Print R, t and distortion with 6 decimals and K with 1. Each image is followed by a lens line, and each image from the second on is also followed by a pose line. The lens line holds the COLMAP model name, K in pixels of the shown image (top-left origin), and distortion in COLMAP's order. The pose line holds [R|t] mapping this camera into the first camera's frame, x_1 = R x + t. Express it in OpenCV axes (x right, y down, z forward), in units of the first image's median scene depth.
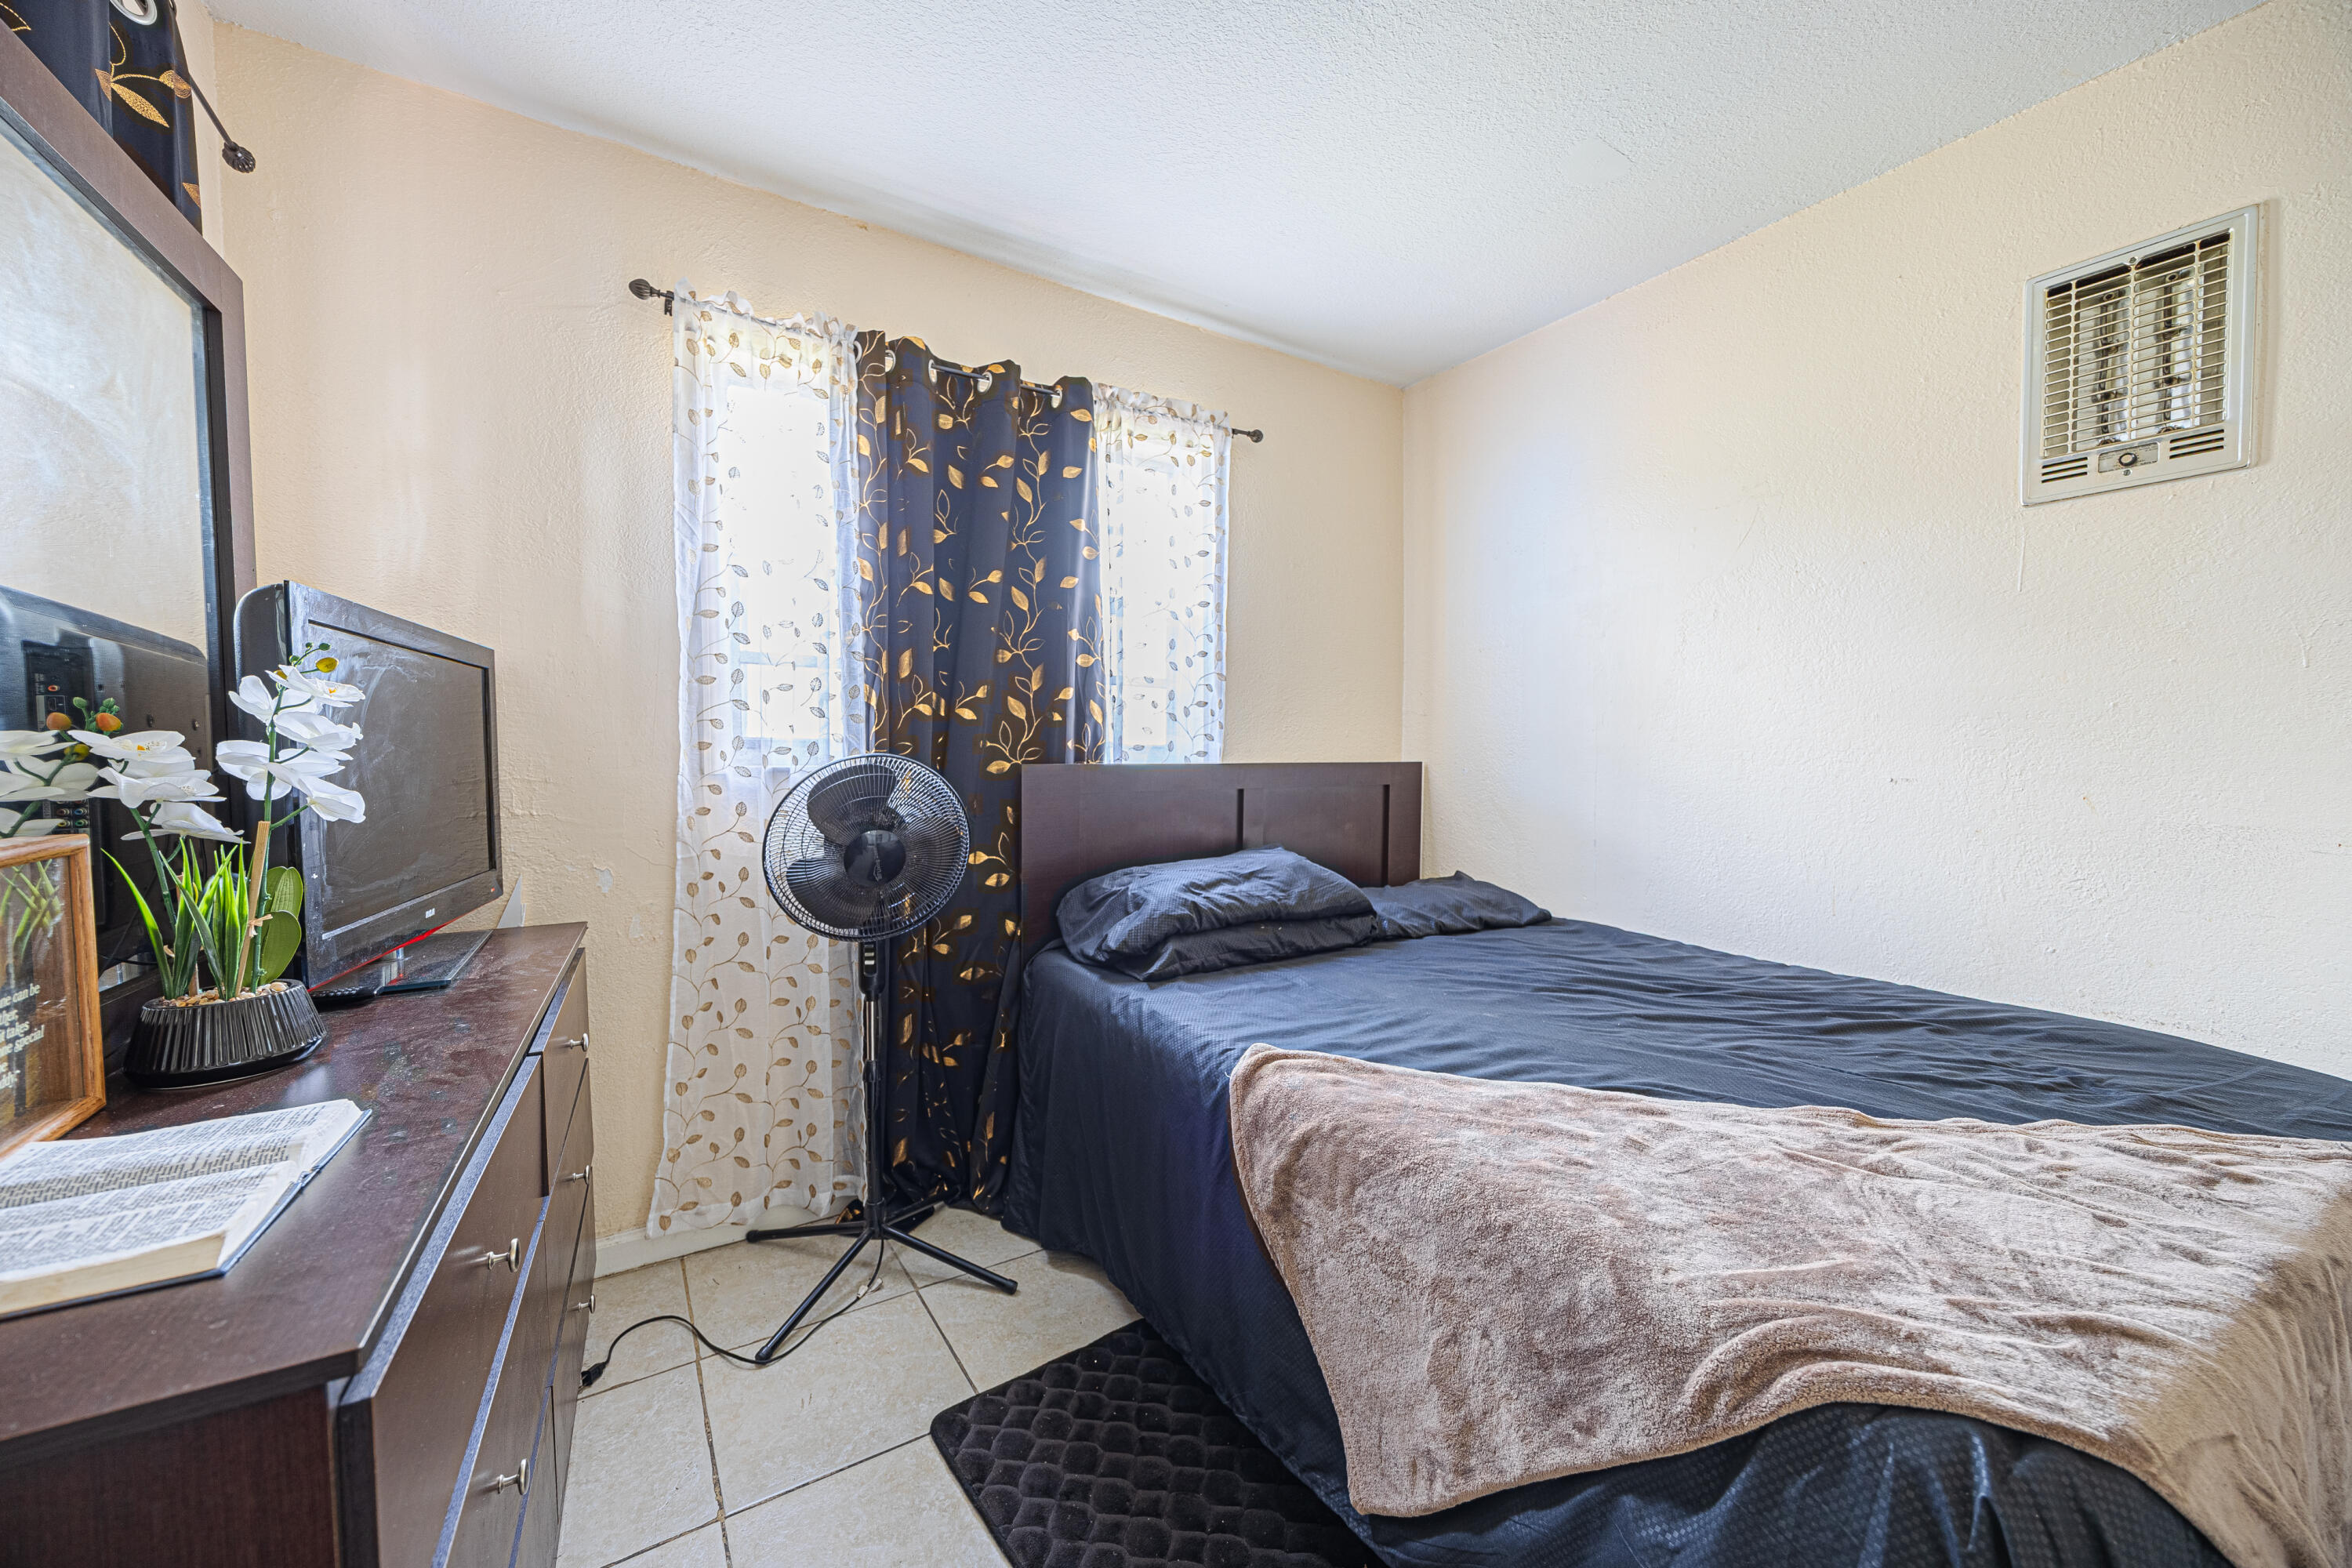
lens RADIAL K [[895.5, 0, 1169.9], [0, 895.5, 784.8], [0, 0, 1]] dist [0.000724, 0.000123]
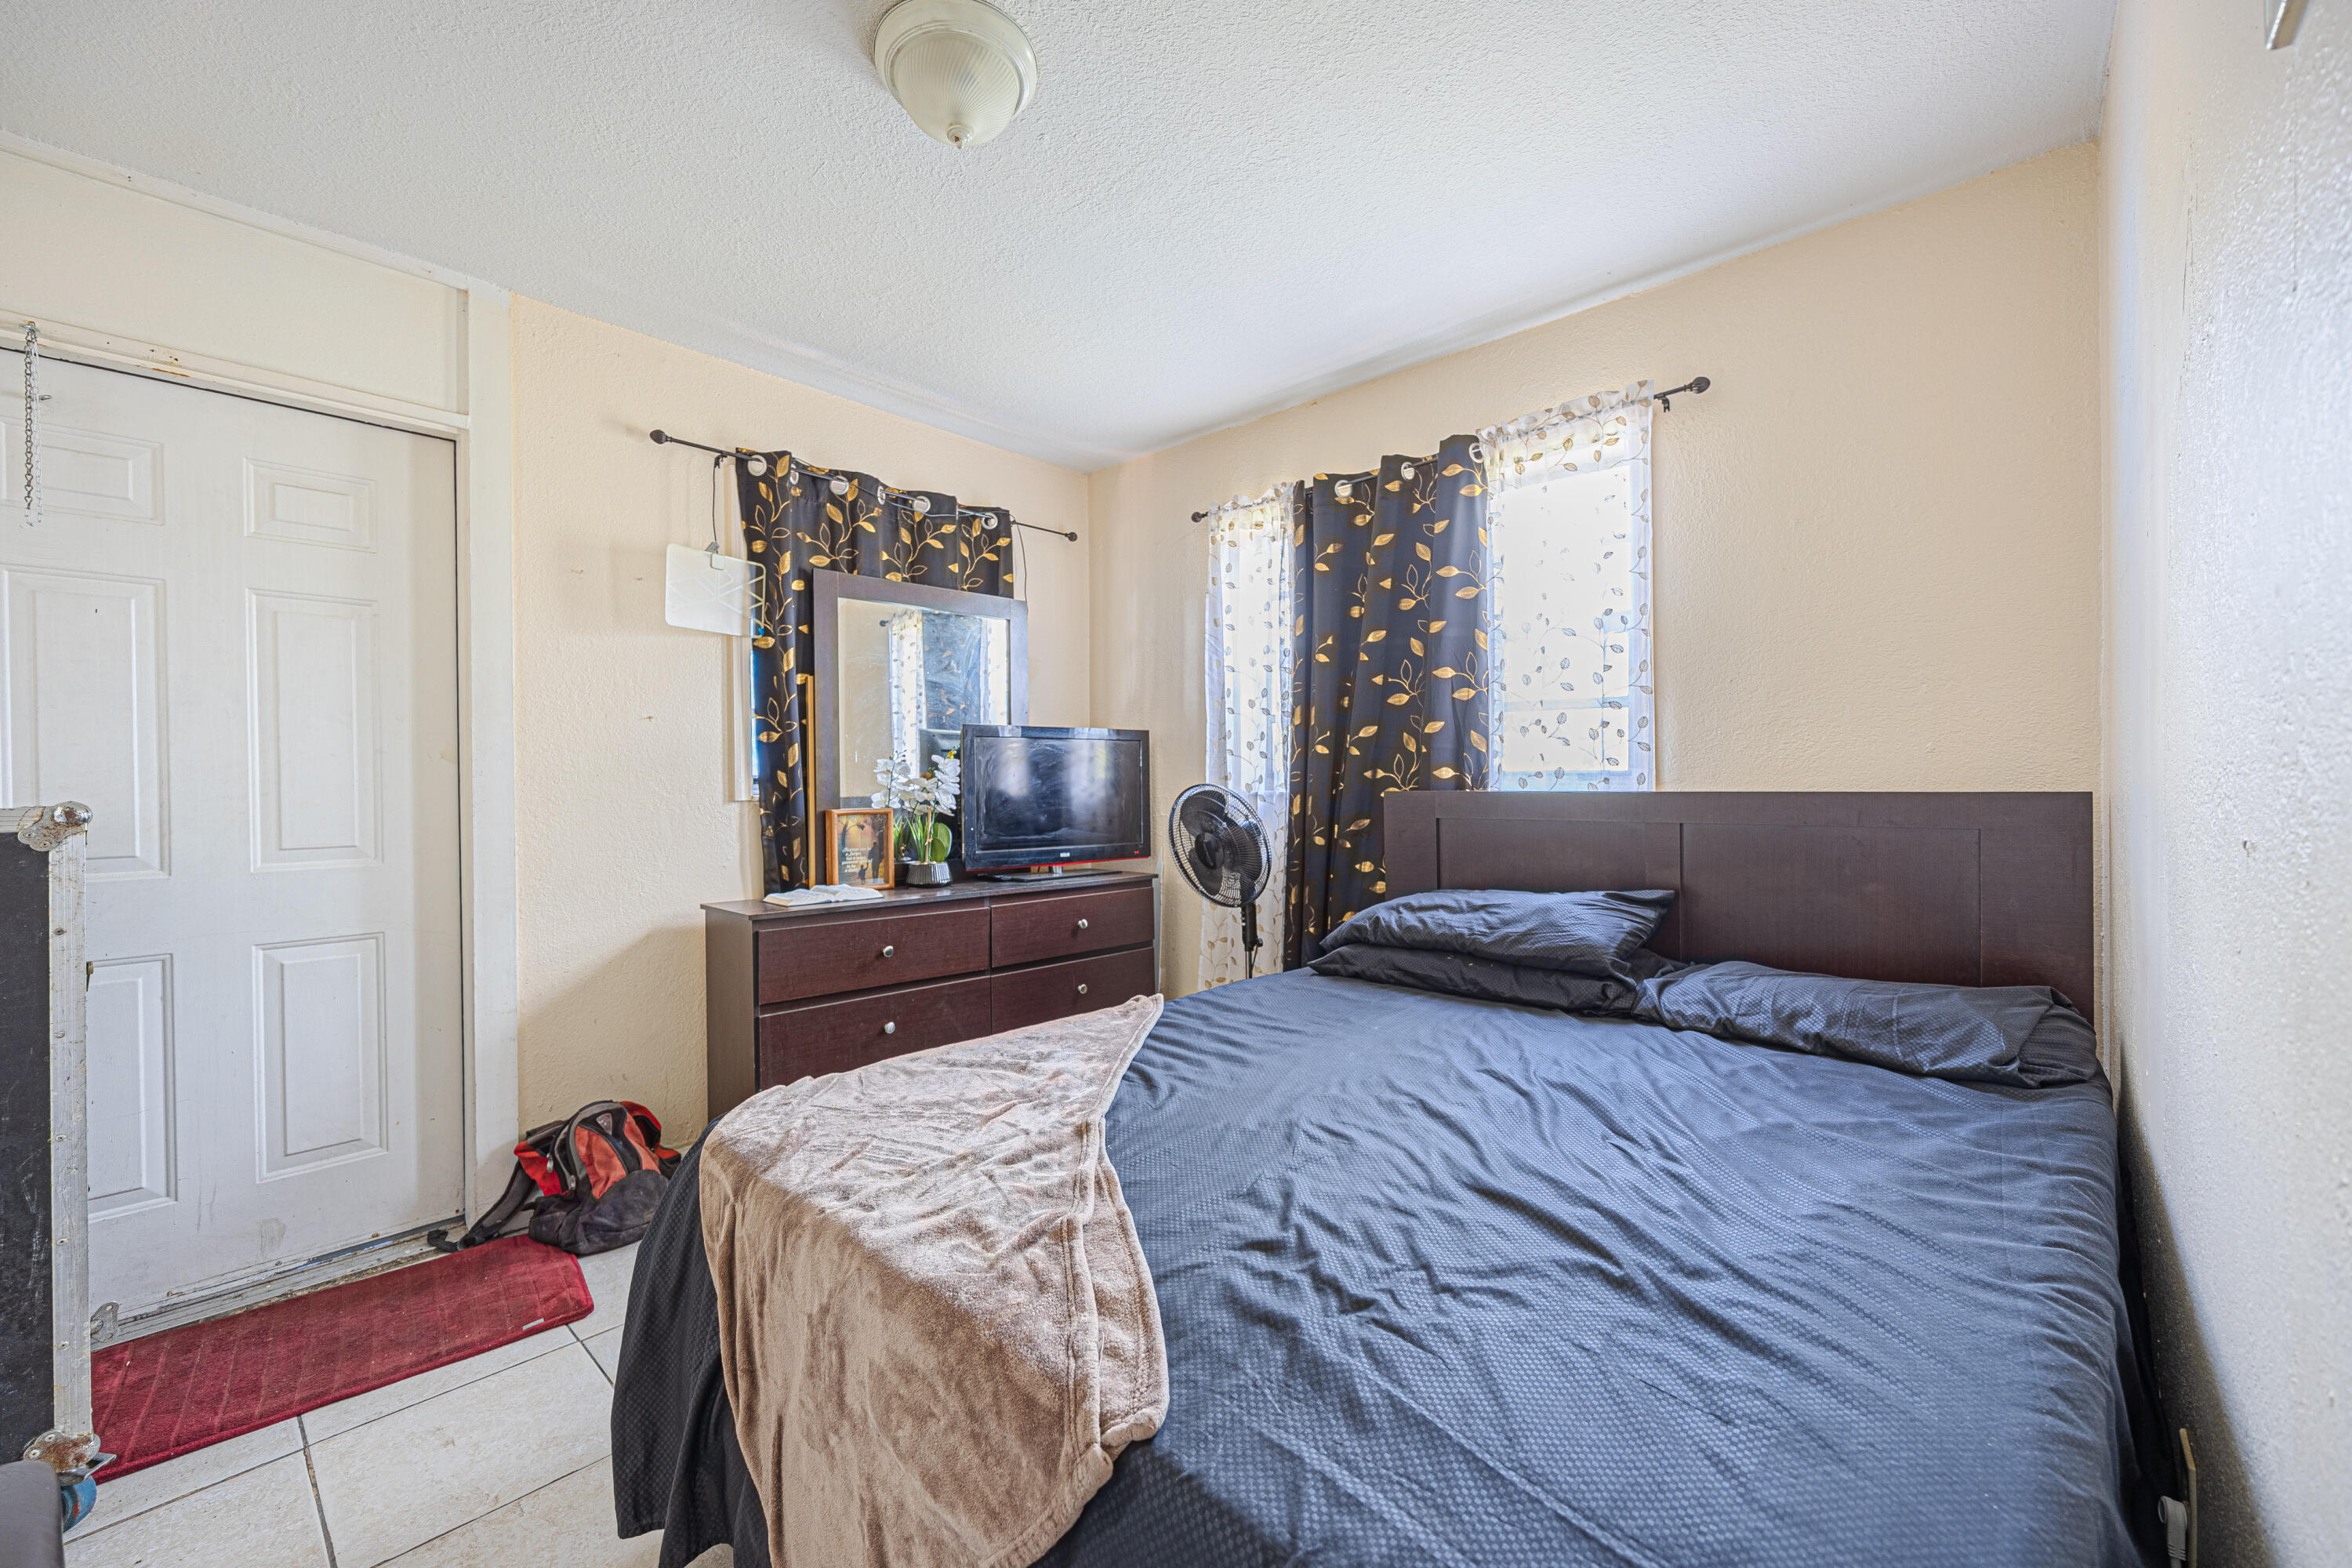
lens RADIAL K [[922.6, 0, 1164.9], [0, 922.6, 787.3], [0, 0, 1]] dist [-0.001889, 0.000499]
pose [[0.261669, 0.003210, -0.965152, 0.881150], [-0.026764, 0.999634, -0.003931, -0.014280], [0.964786, 0.026860, 0.261660, 0.377228]]
